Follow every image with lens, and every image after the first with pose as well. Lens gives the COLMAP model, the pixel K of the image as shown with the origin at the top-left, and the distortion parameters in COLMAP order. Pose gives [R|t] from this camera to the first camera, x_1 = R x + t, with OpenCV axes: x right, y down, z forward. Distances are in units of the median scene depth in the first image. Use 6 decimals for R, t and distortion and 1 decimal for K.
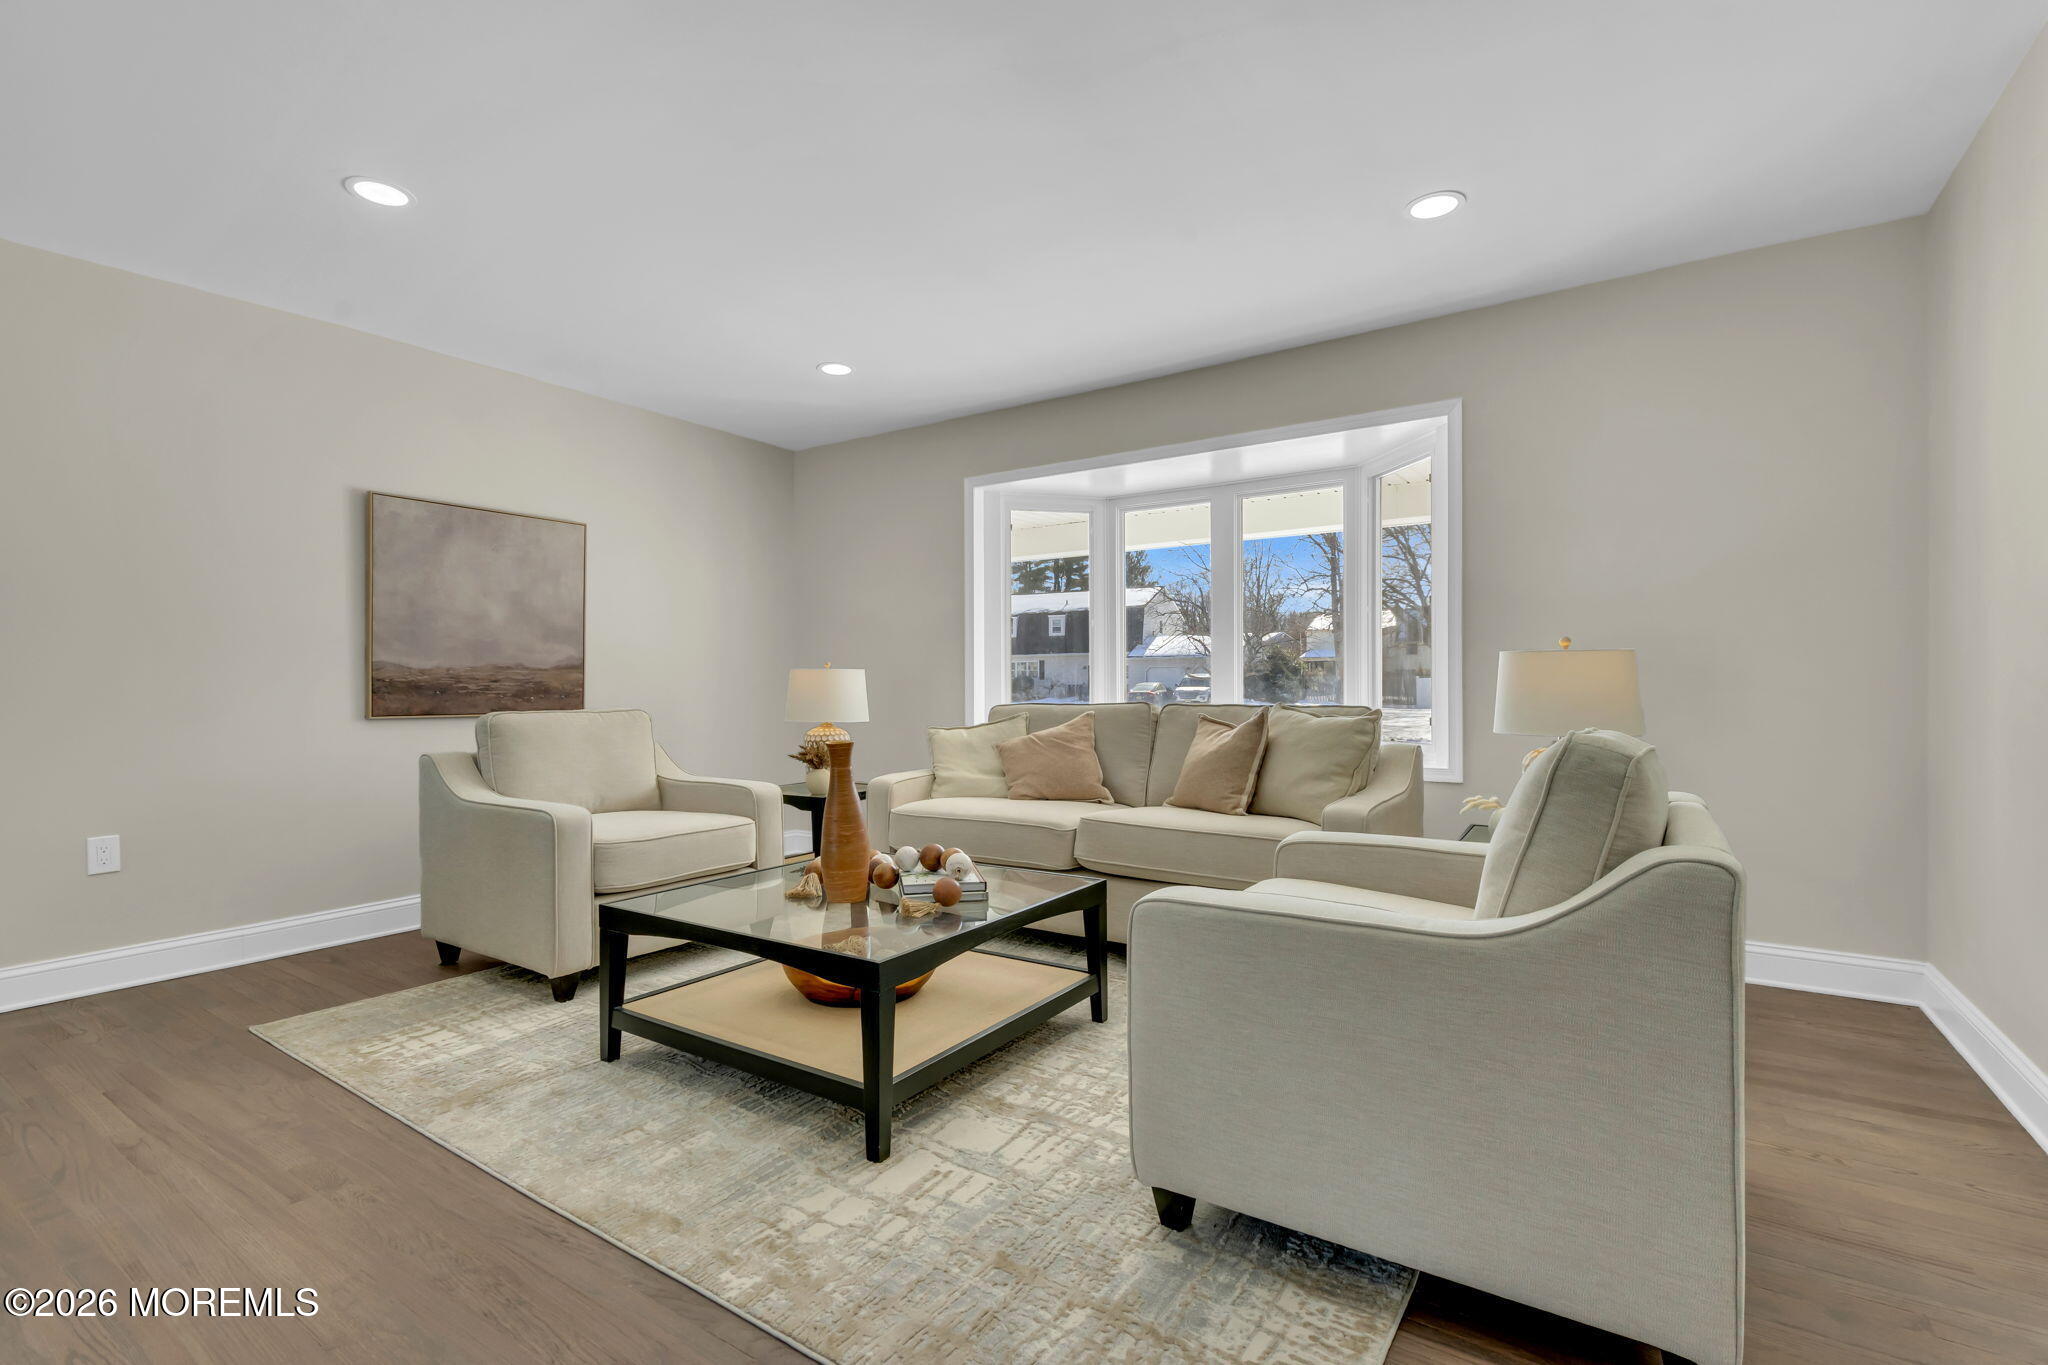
lens RADIAL K [[922.5, 0, 1018.3], [0, 922.5, 687.8], [0, 0, 1]] dist [-0.002152, 0.001019]
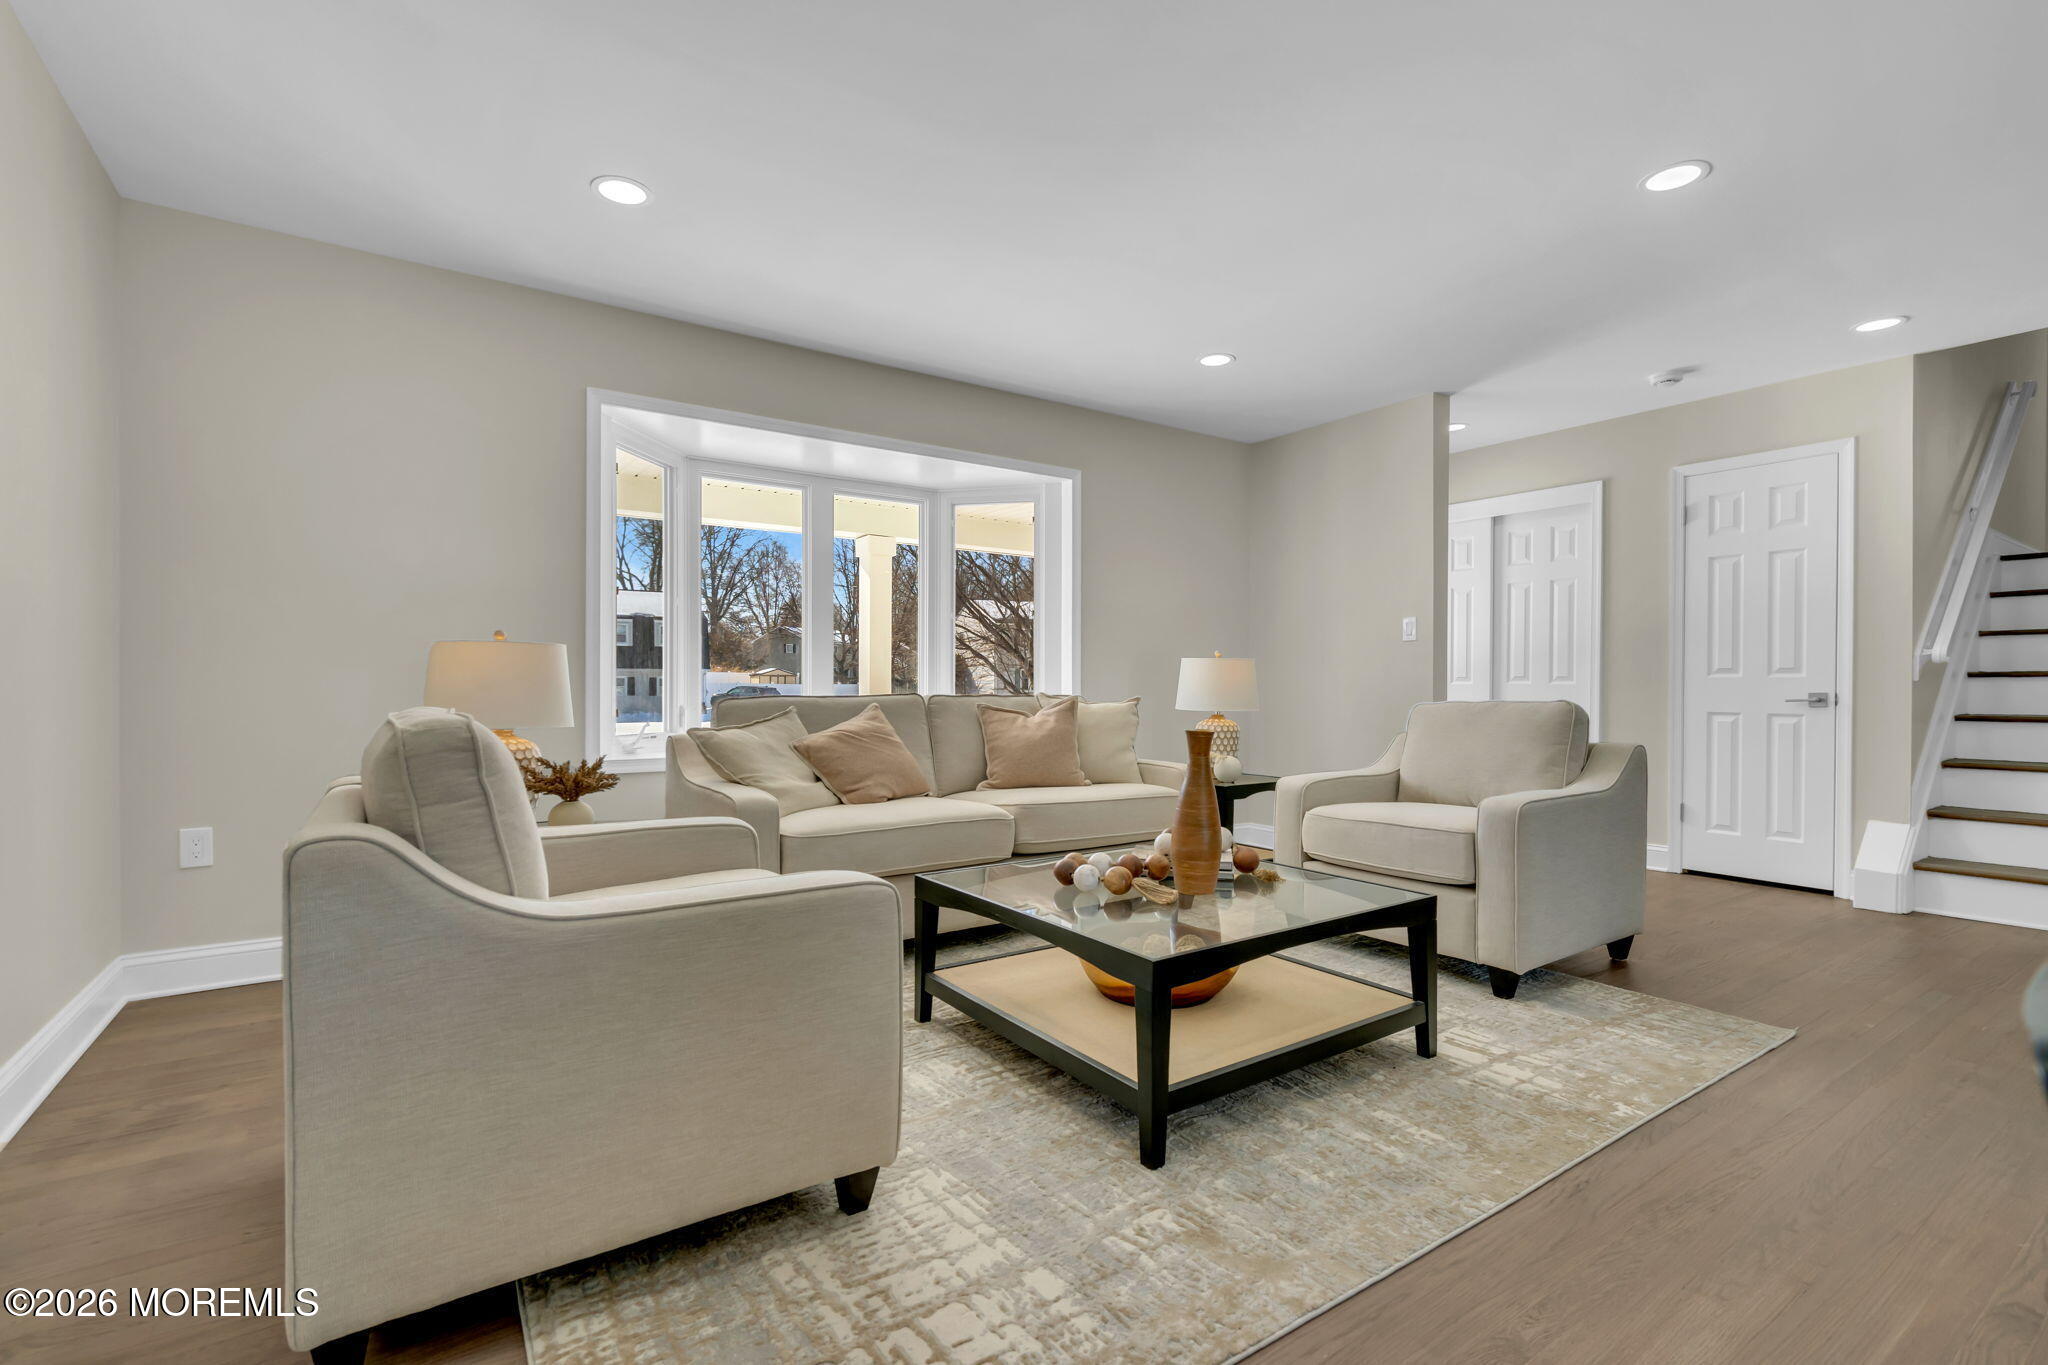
lens RADIAL K [[922.5, 0, 1018.3], [0, 922.5, 687.8], [0, 0, 1]] dist [-0.002152, 0.001019]
pose [[0.370505, 0.003730, 0.928823, -0.870943], [-0.005002, 0.999985, -0.002021, 0.012842], [-0.928817, -0.003897, 0.370518, 0.608534]]
